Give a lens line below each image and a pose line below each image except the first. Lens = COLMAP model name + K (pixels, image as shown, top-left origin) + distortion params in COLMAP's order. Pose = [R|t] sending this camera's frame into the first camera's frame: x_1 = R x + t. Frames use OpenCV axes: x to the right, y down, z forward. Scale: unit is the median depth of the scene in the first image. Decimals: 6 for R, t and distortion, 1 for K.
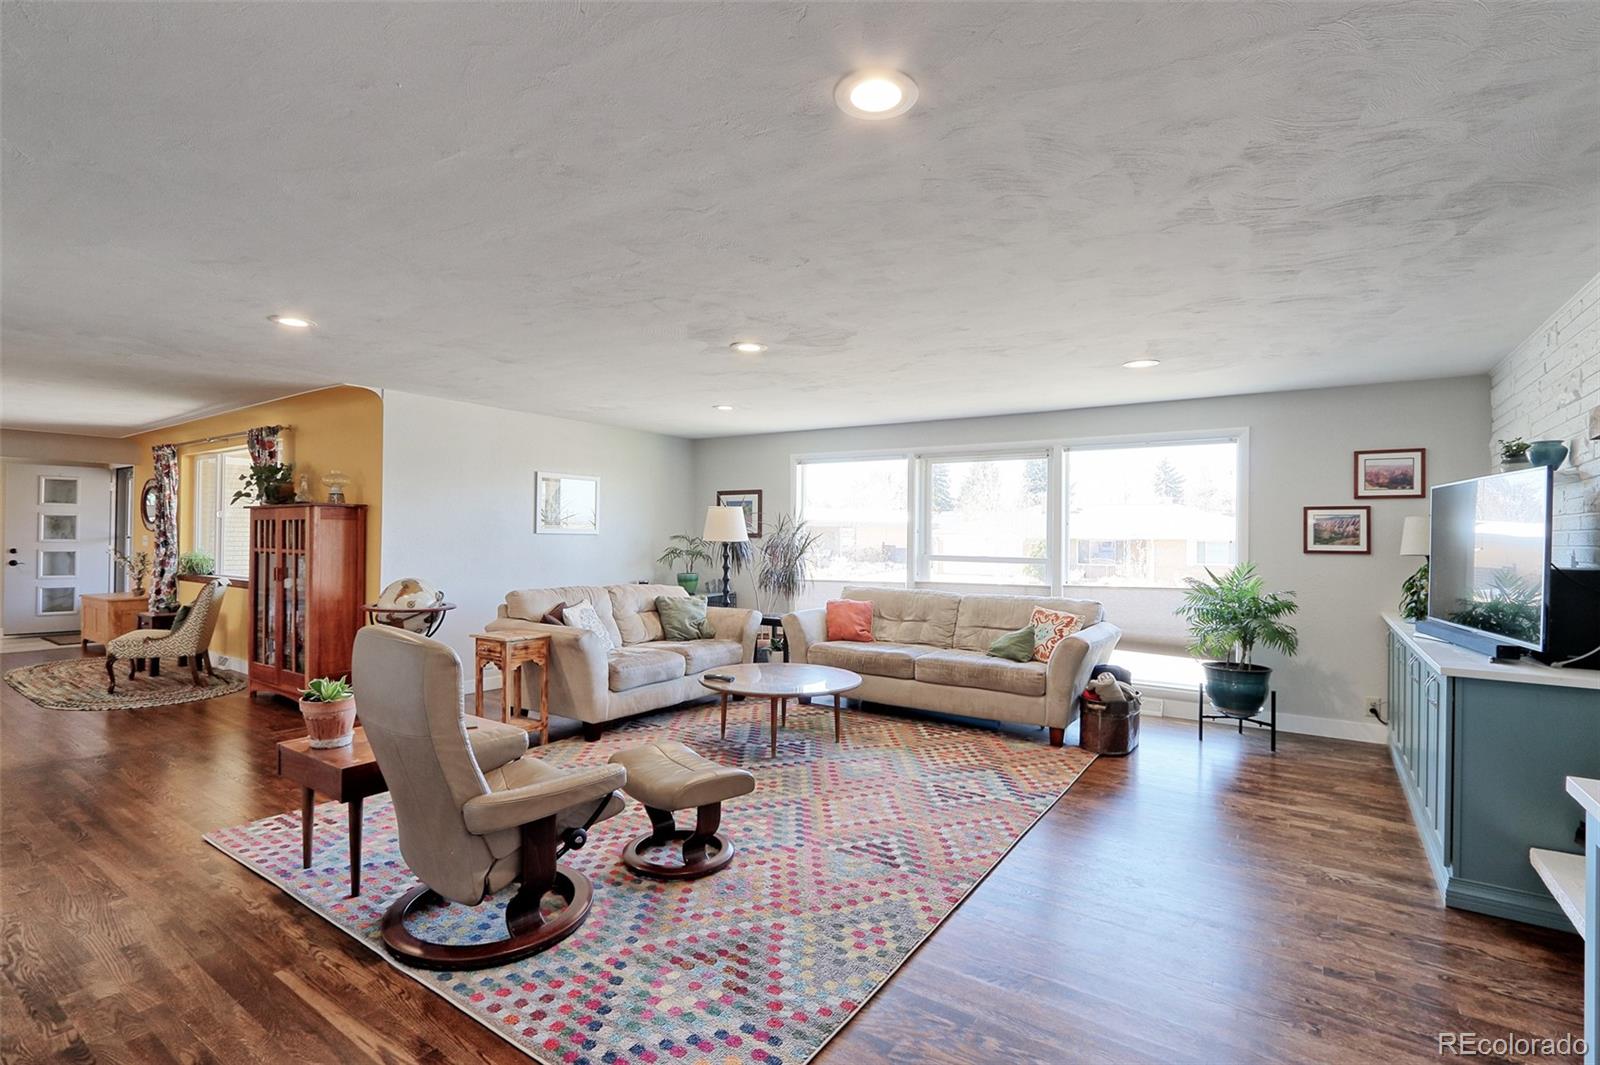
lens RADIAL K [[747.3, 0, 802.8], [0, 747.3, 534.5], [0, 0, 1]] dist [-0.012008, 0.000111]
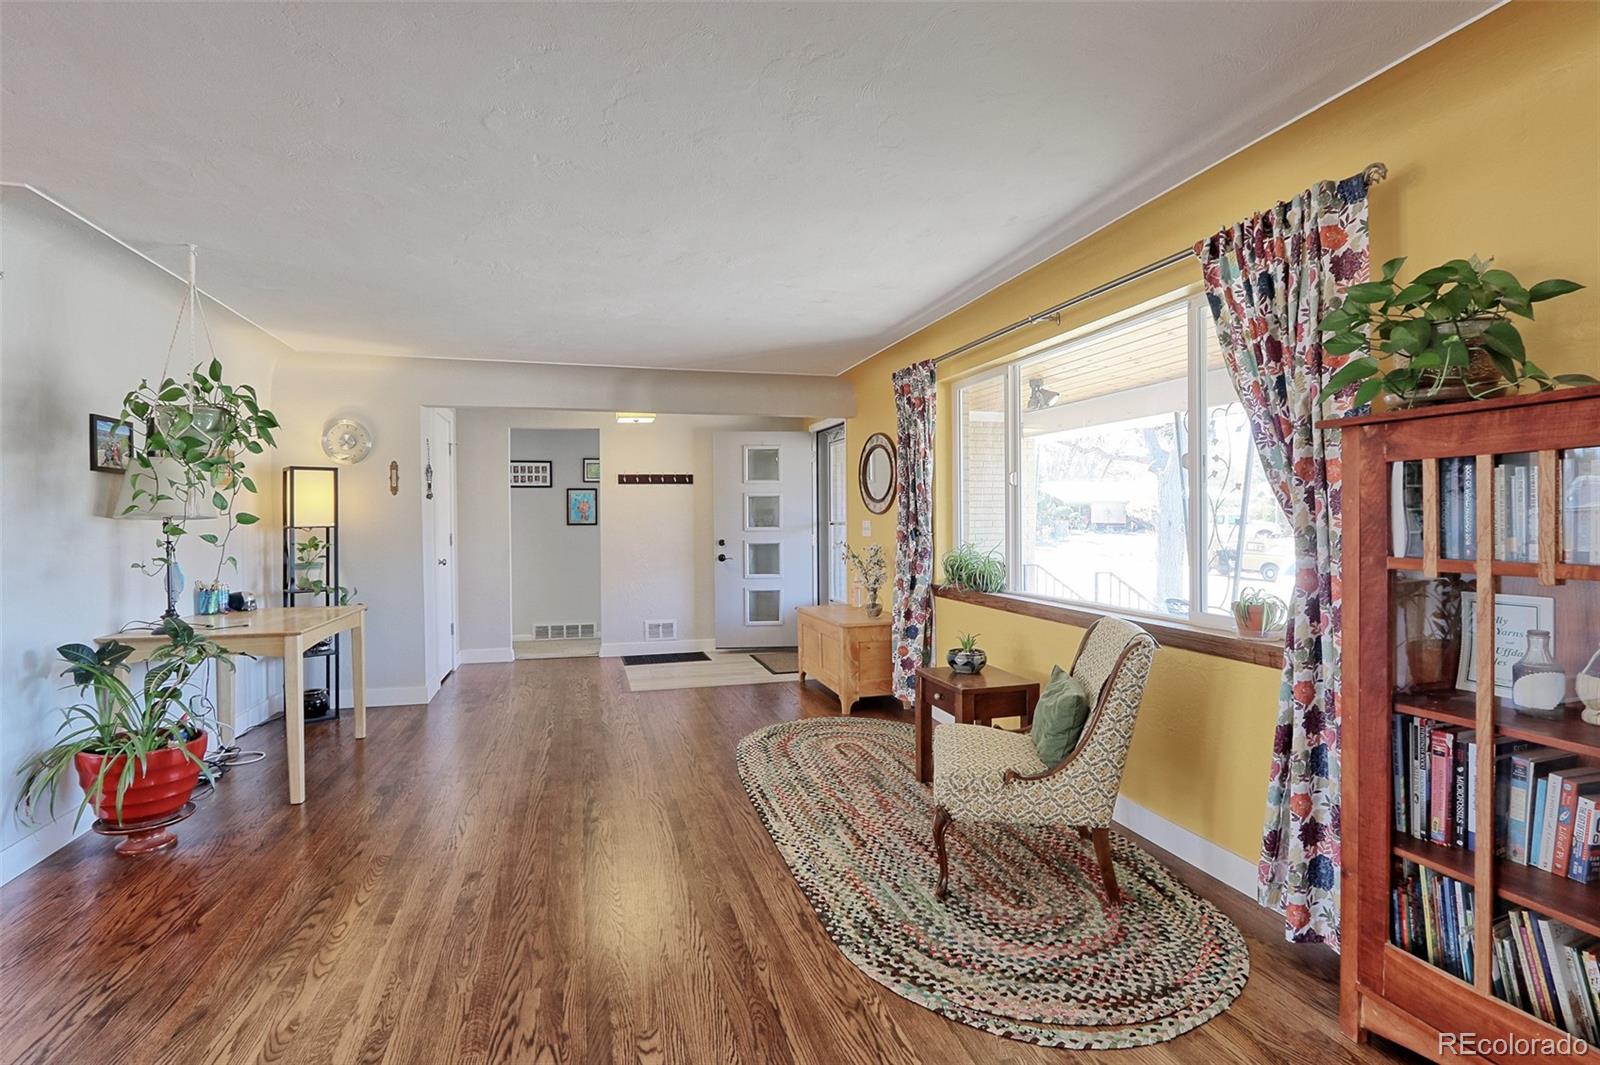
lens RADIAL K [[747.3, 0, 797.1], [0, 747.3, 525.9], [0, 0, 1]] dist [-0.012008, 0.000111]
pose [[0.775896, -0.010067, -0.630780, -0.998548], [0.021320, 0.999720, 0.010270, -0.004163], [0.630500, -0.021417, 0.775894, 0.853942]]
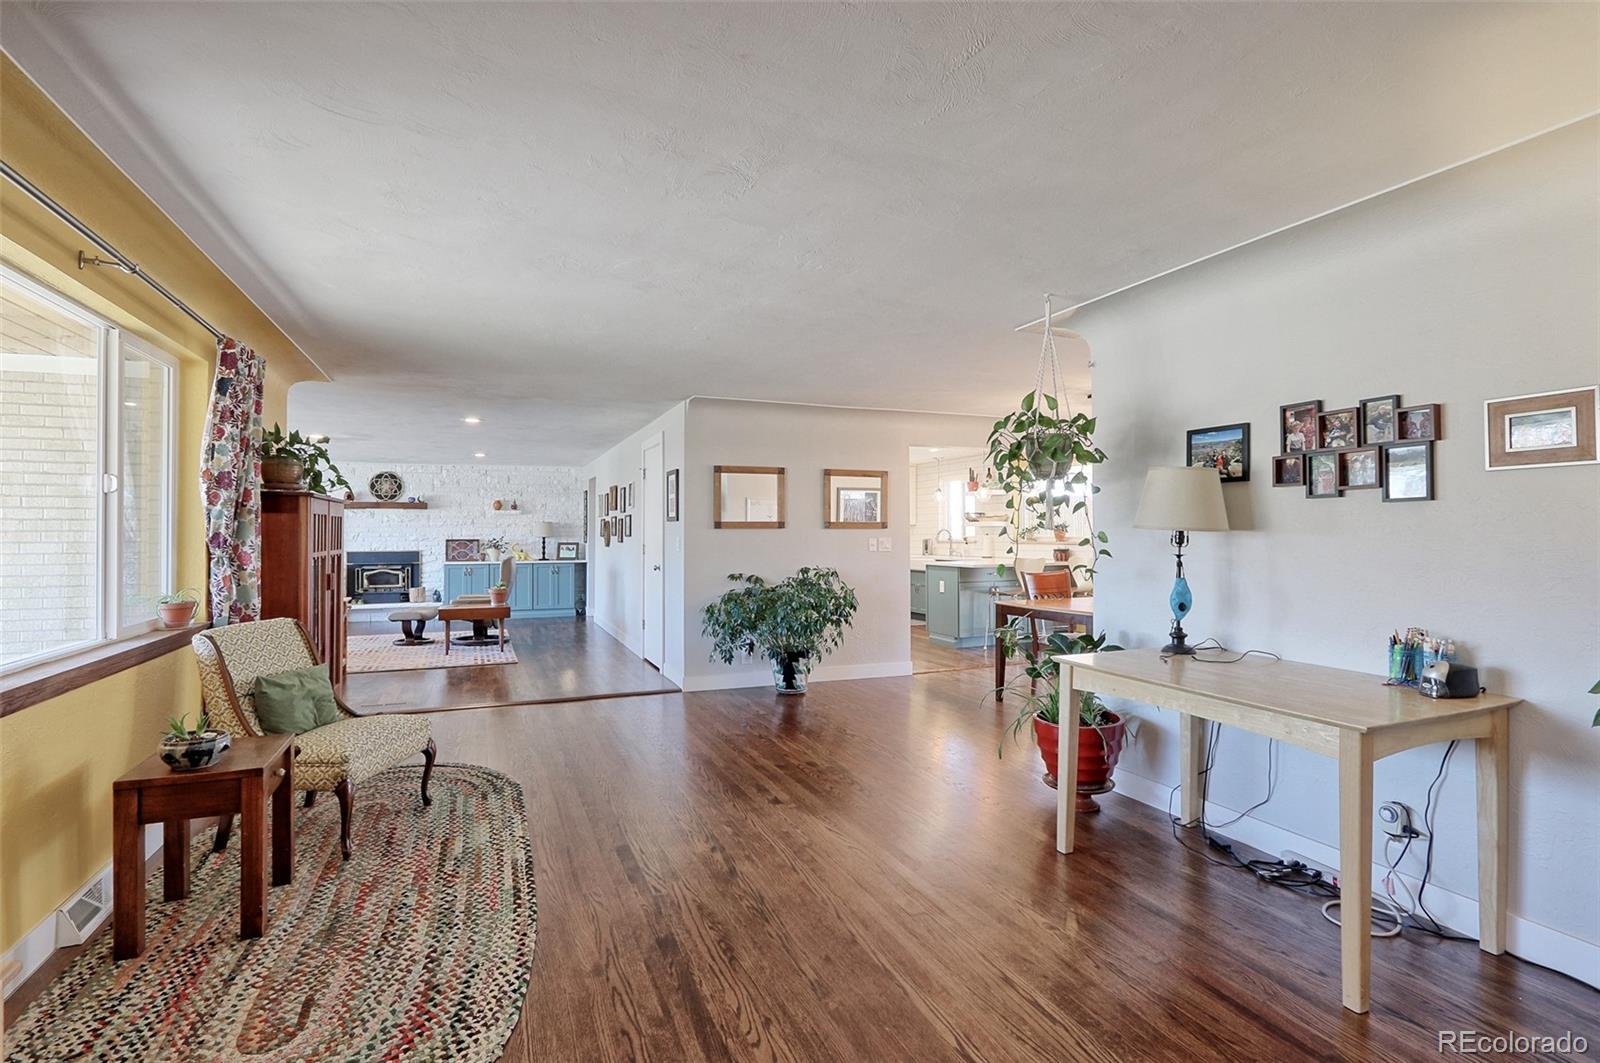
lens RADIAL K [[747.3, 0, 798.0], [0, 747.3, 530.3], [0, 0, 1]] dist [-0.012008, 0.000111]
pose [[-0.845498, -0.009537, 0.533893, -4.050974], [-0.013096, 0.999910, -0.002877, -0.025240], [-0.533817, -0.009424, -0.845547, 3.710200]]
